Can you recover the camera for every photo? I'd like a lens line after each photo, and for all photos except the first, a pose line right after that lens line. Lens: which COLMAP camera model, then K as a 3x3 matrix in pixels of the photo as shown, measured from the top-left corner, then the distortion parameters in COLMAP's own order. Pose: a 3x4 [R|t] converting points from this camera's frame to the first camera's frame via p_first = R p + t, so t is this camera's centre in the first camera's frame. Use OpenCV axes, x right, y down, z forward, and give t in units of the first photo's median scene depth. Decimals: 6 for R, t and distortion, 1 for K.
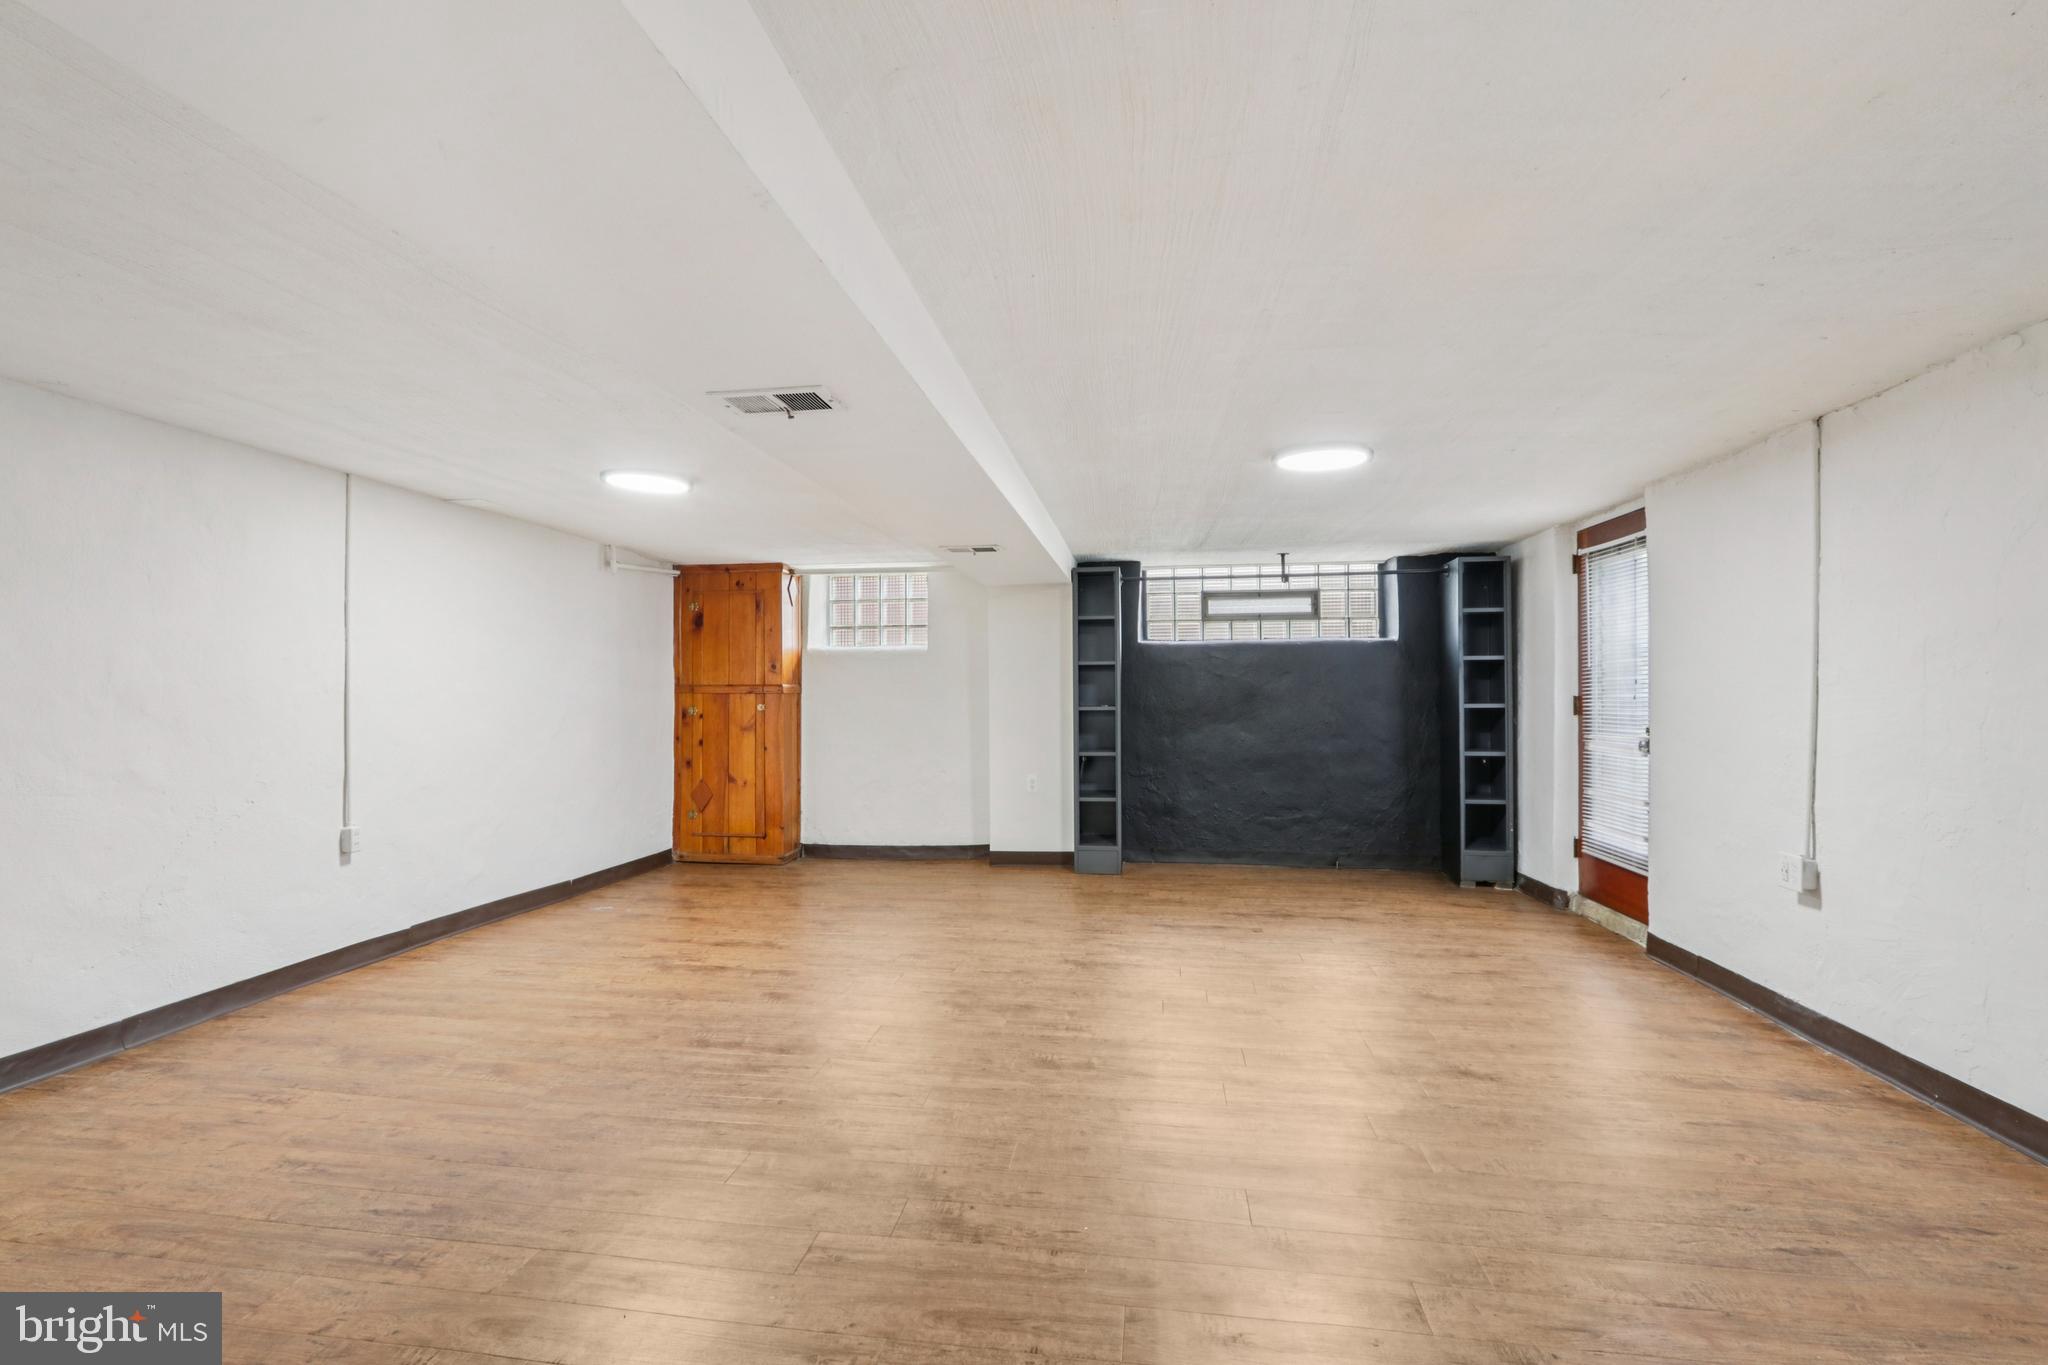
lens RADIAL K [[958.9, 0, 1023.4], [0, 958.9, 685.4], [0, 0, 1]] dist [-0.023188, 0.003924]
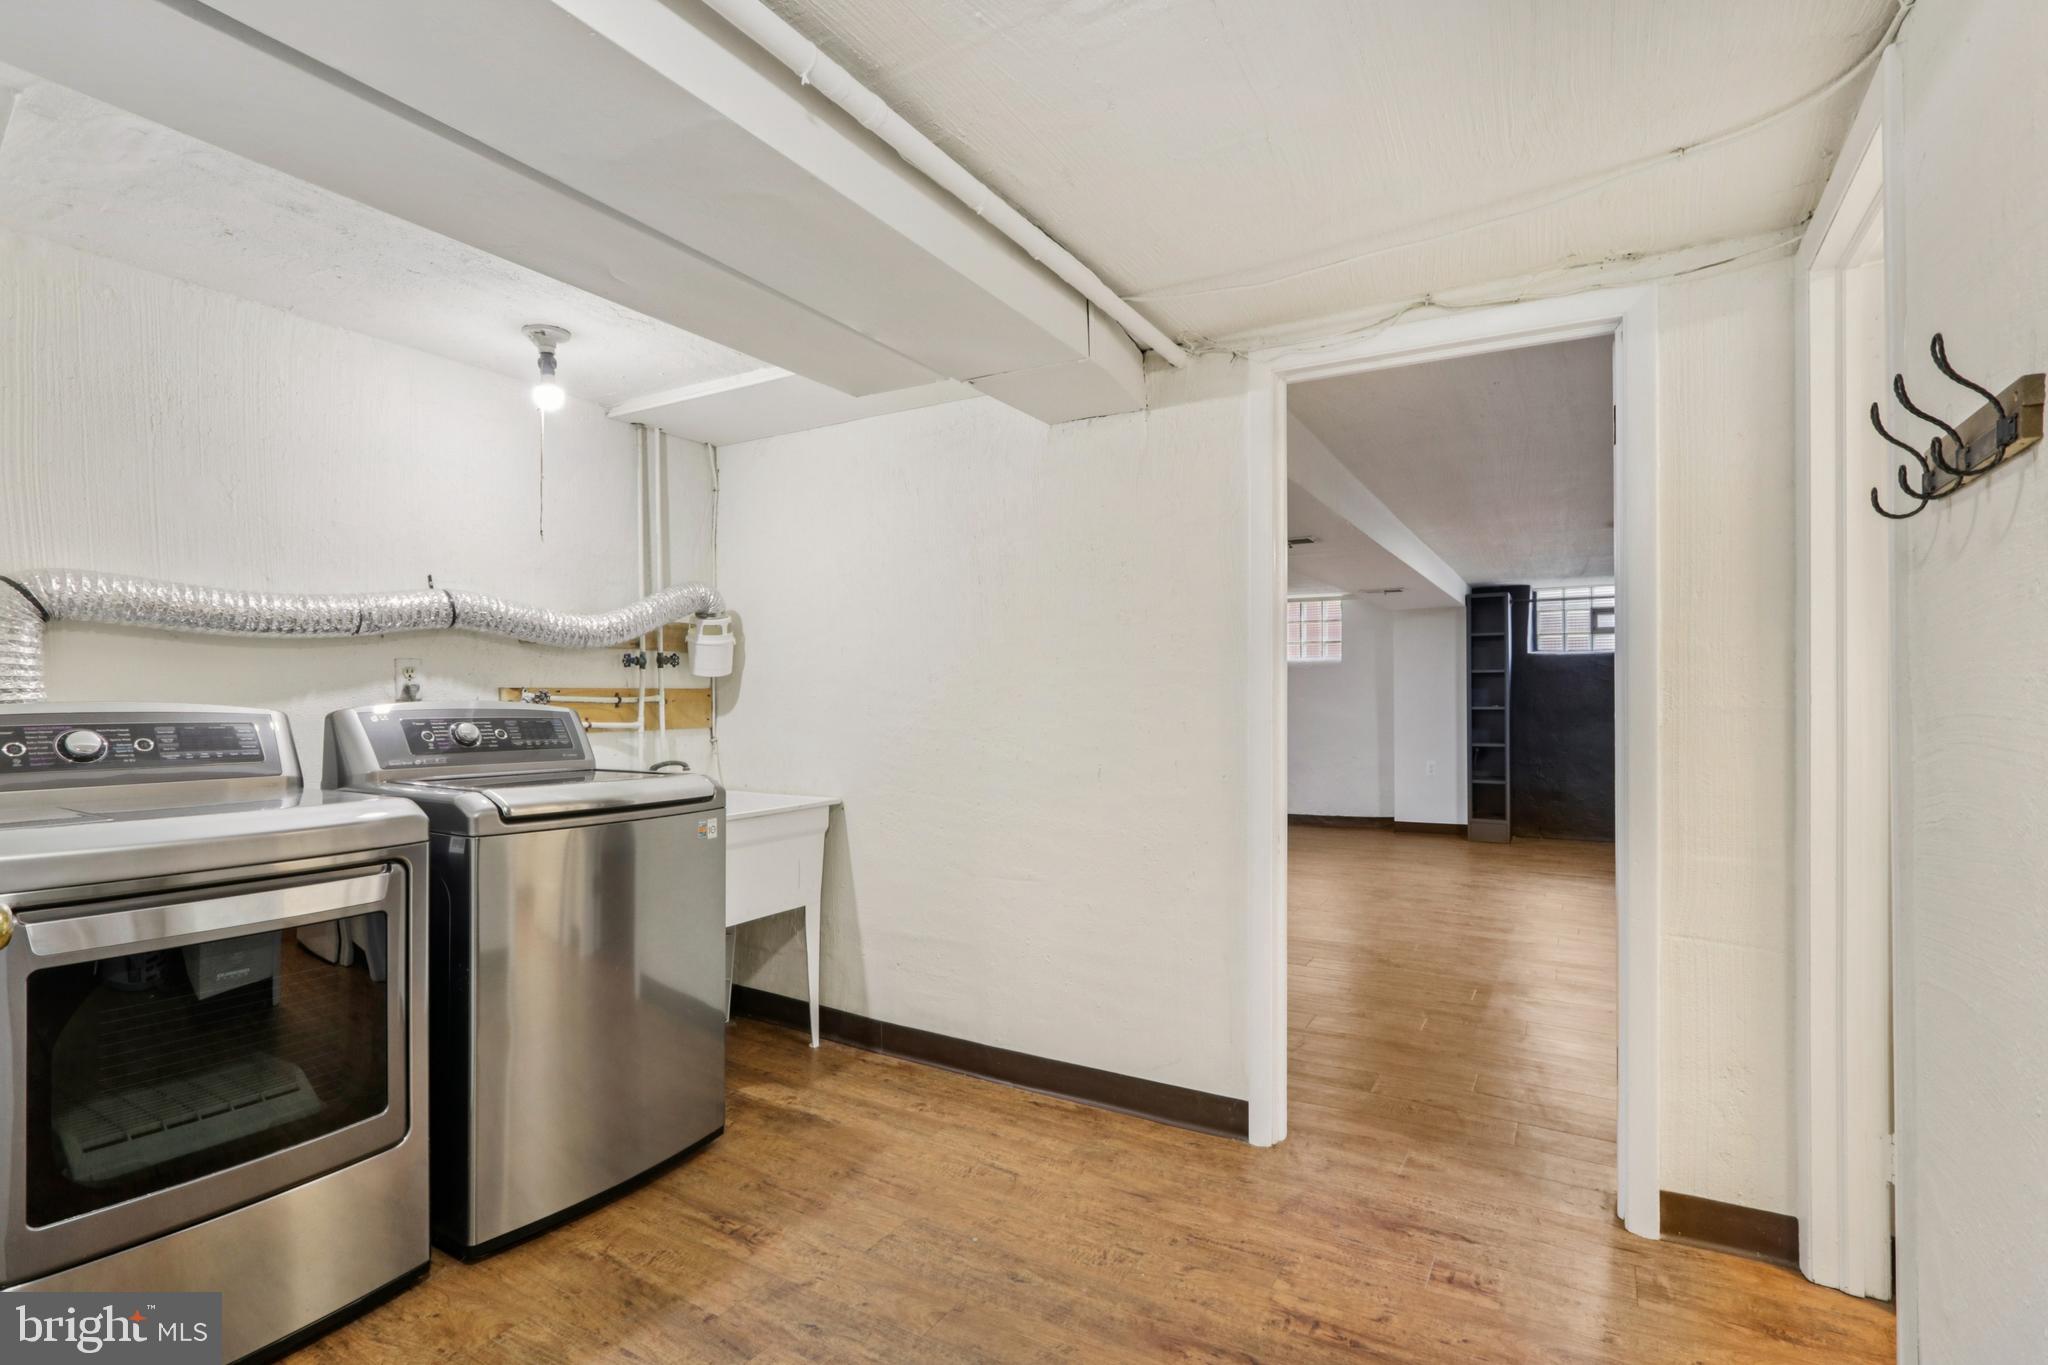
lens RADIAL K [[958.9, 0, 995.5], [0, 958.9, 686.0], [0, 0, 1]] dist [-0.023188, 0.003924]
pose [[0.912773, 0.000753, -0.408467, -0.000733], [-0.001915, 0.999995, -0.002435, -0.000273], [0.408463, 0.003005, 0.912770, -0.361877]]
